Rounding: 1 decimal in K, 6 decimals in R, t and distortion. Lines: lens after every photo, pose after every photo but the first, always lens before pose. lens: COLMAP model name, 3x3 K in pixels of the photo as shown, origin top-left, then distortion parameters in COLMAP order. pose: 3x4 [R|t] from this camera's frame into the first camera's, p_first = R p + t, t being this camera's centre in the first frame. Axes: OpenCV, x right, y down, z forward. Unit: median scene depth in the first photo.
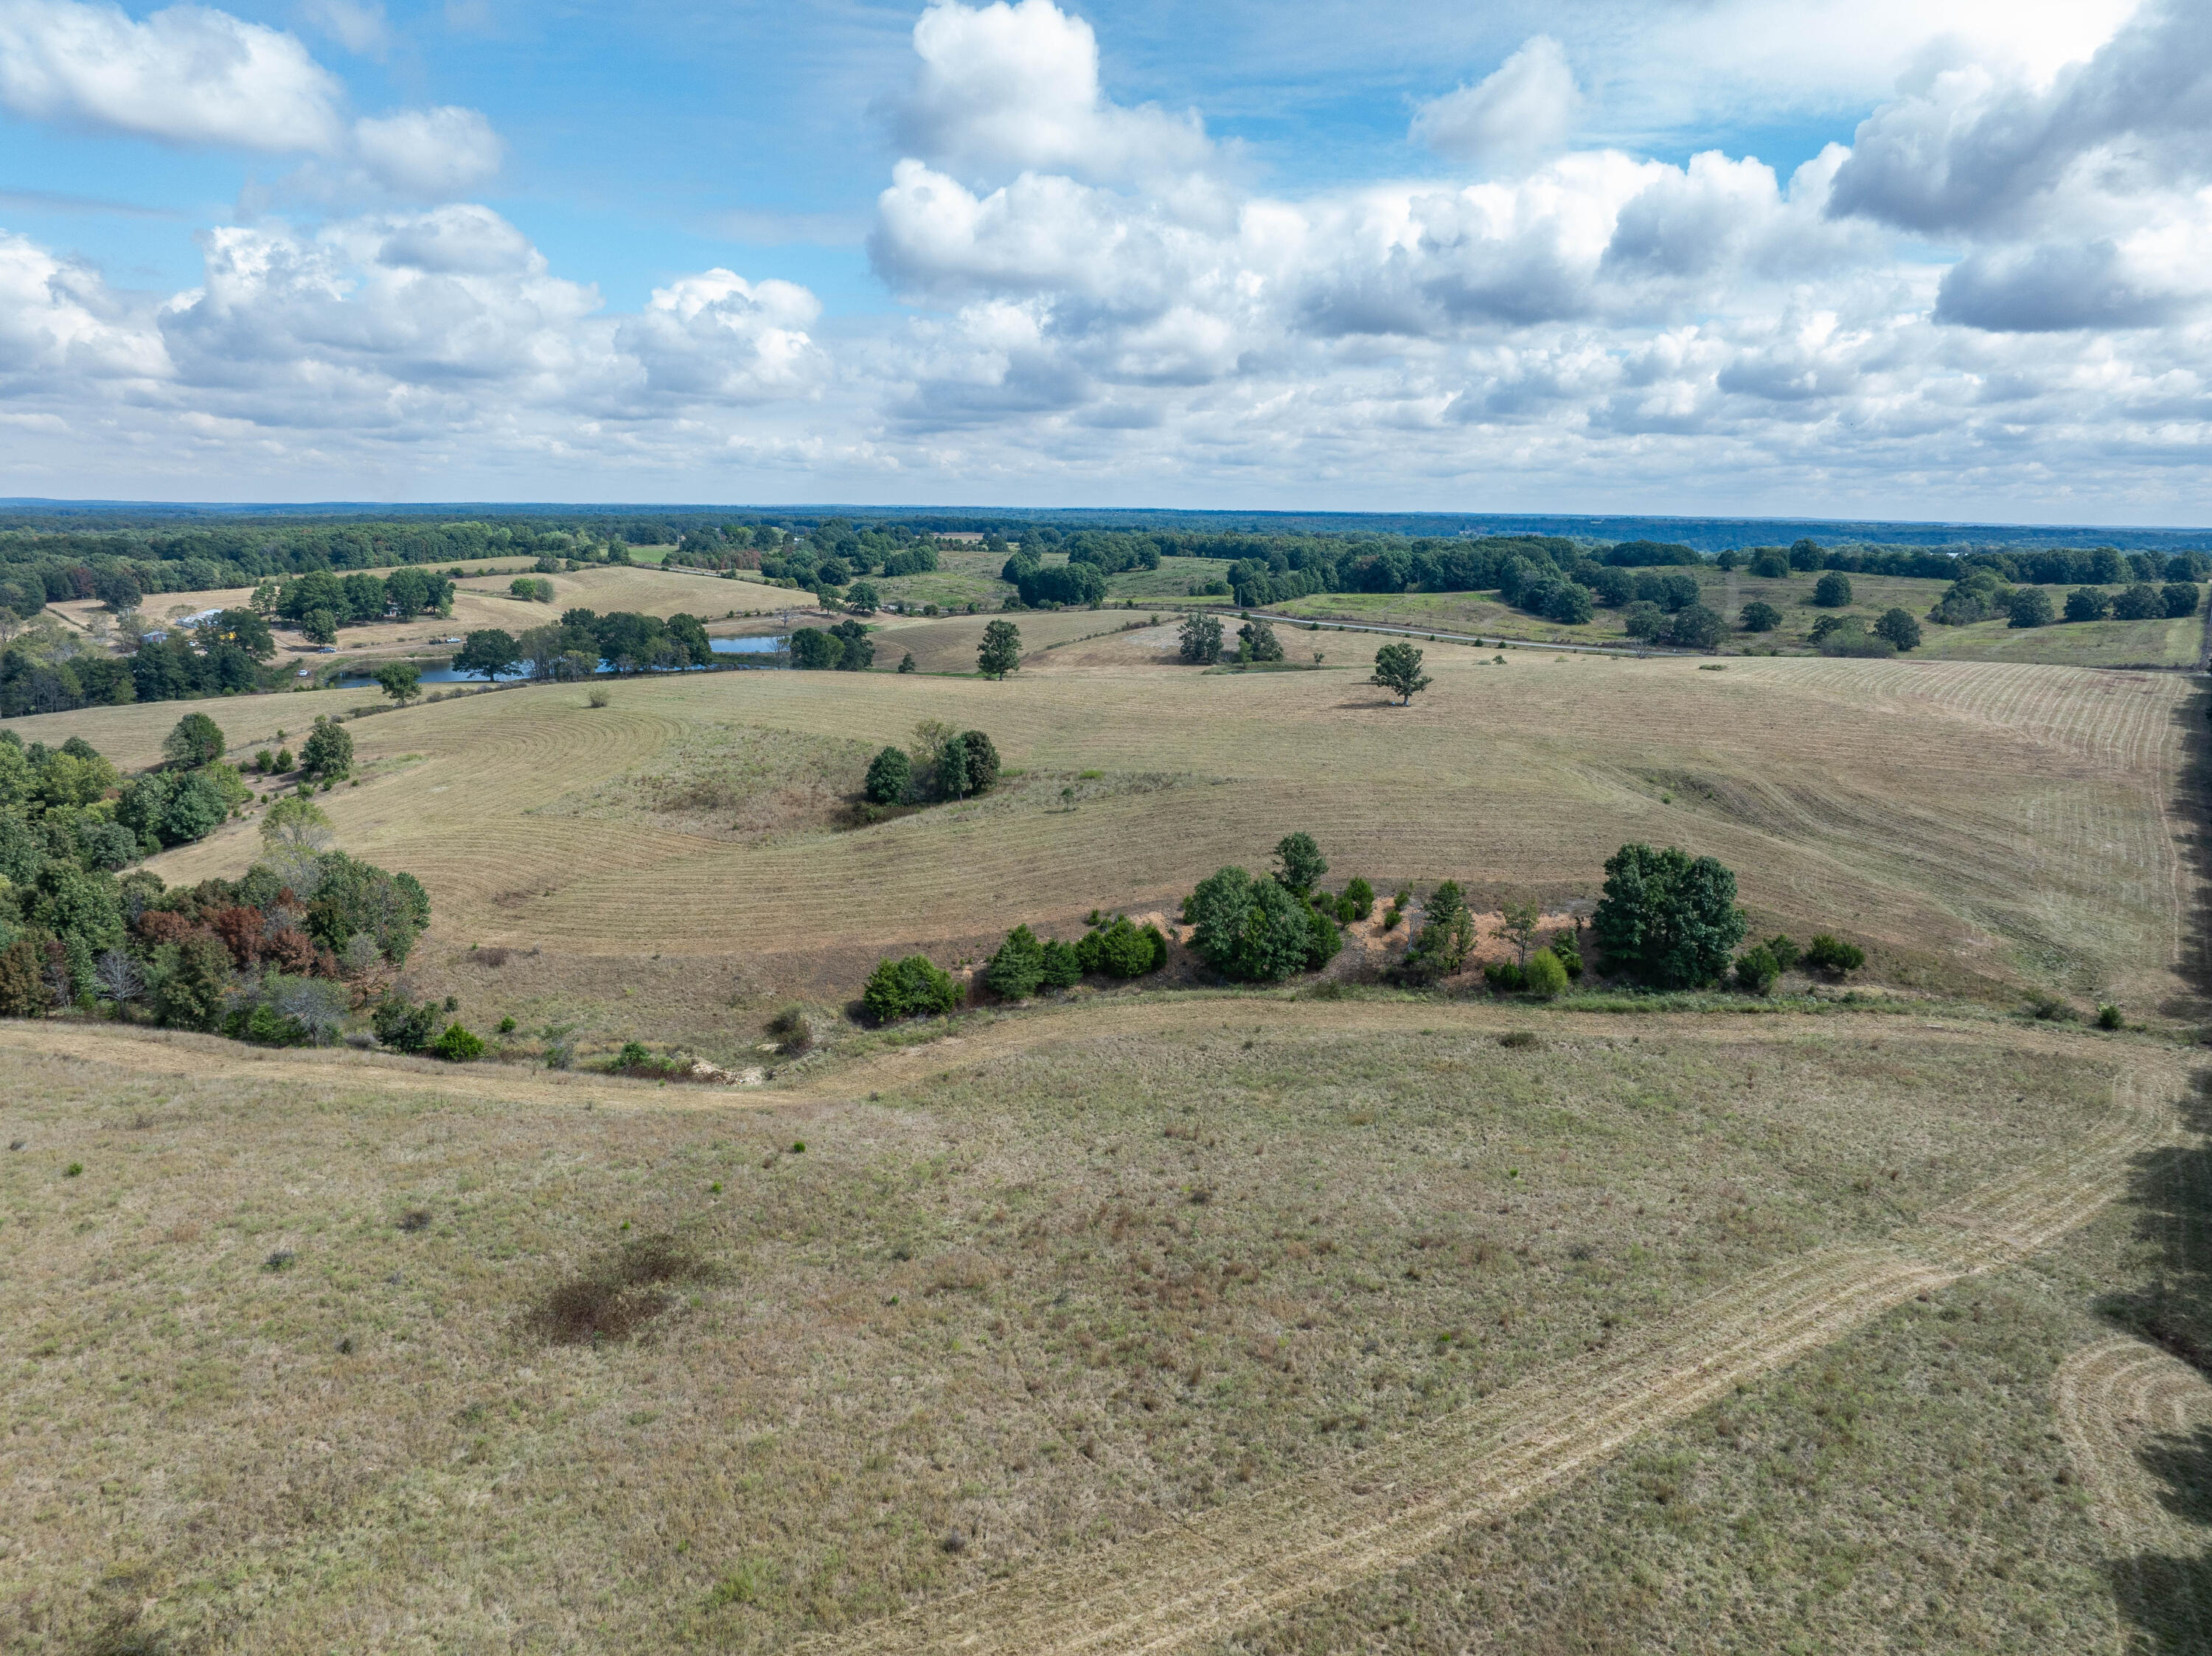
lens RADIAL K [[1539.8, 0, 1092.1], [0, 1539.8, 815.9], [0, 0, 1]] dist [-0.036638, 0.002135]
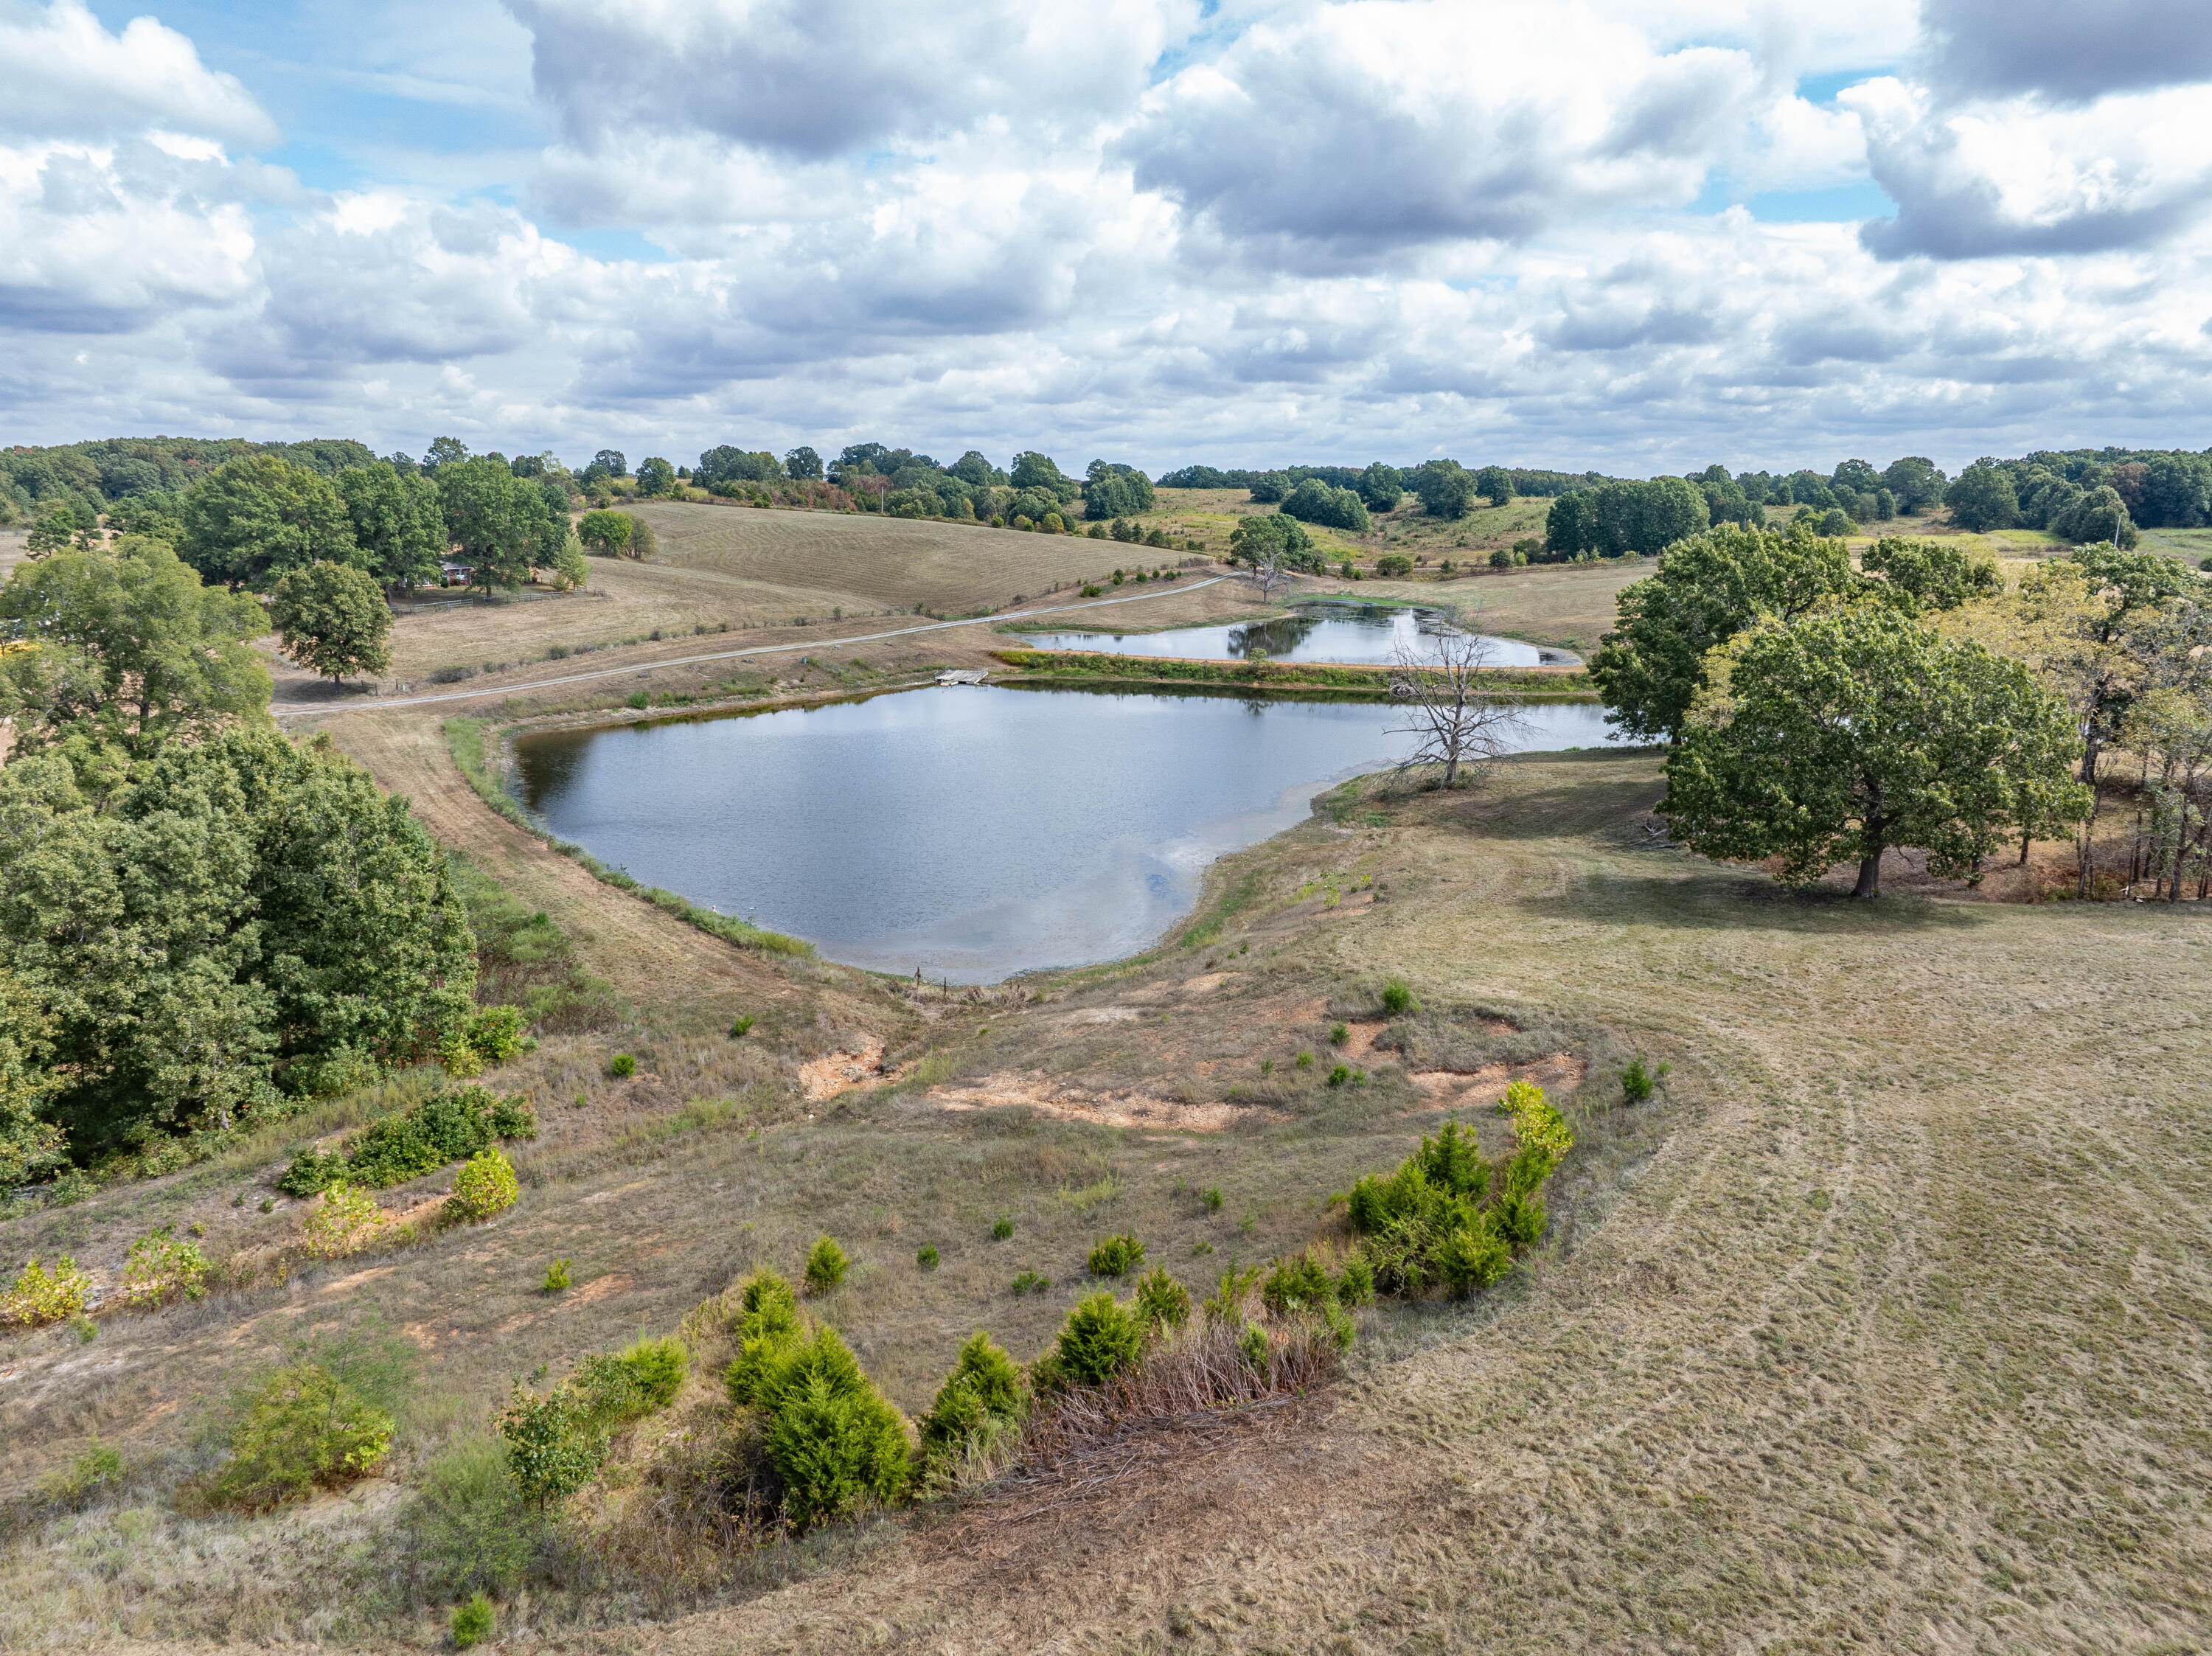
lens RADIAL K [[1539.8, 0, 1108.1], [0, 1539.8, 827.3], [0, 0, 1]] dist [-0.036638, 0.002135]
pose [[0.980850, -0.046606, 0.189104, -0.261197], [0.042333, 0.998750, 0.026578, -0.052795], [-0.190107, -0.018063, 0.981597, 0.421143]]
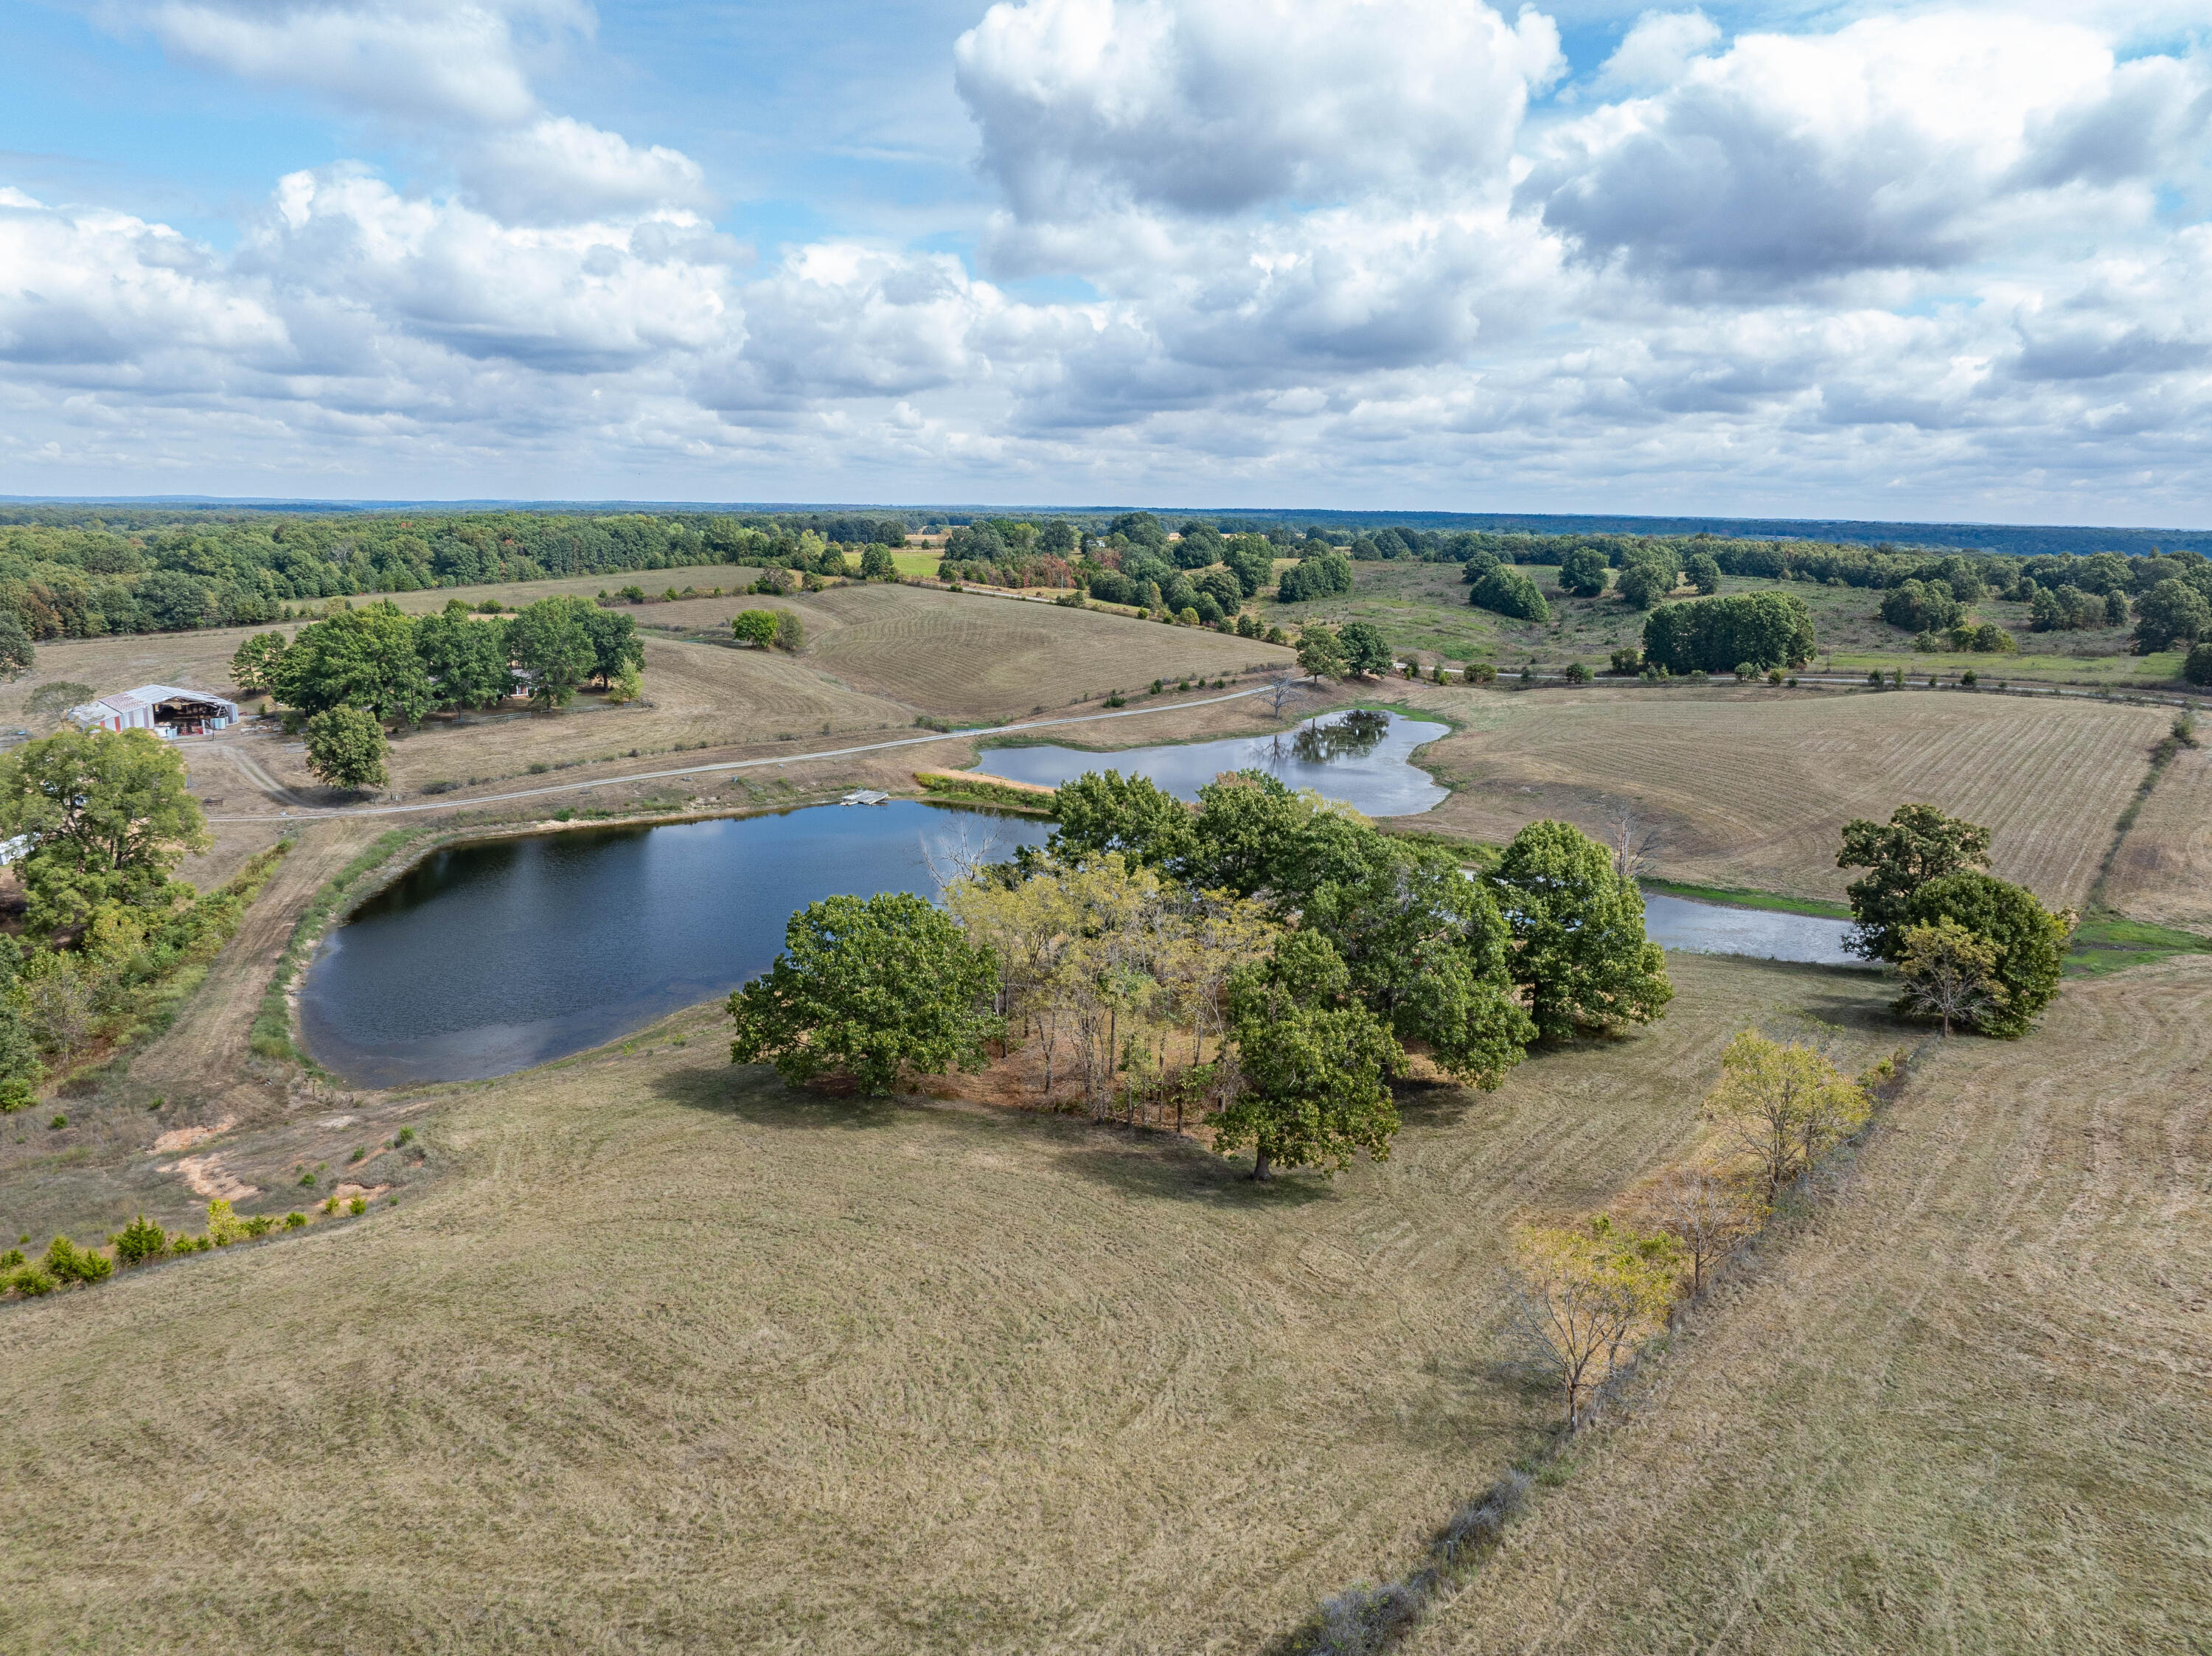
lens RADIAL K [[1539.8, 0, 1121.7], [0, 1539.8, 835.8], [0, 0, 1]] dist [-0.036638, 0.002135]
pose [[0.997945, 0.016550, -0.061904, -0.168776], [-0.015843, 0.999804, 0.011895, -0.068113], [0.062089, -0.010889, 0.998011, 0.374421]]
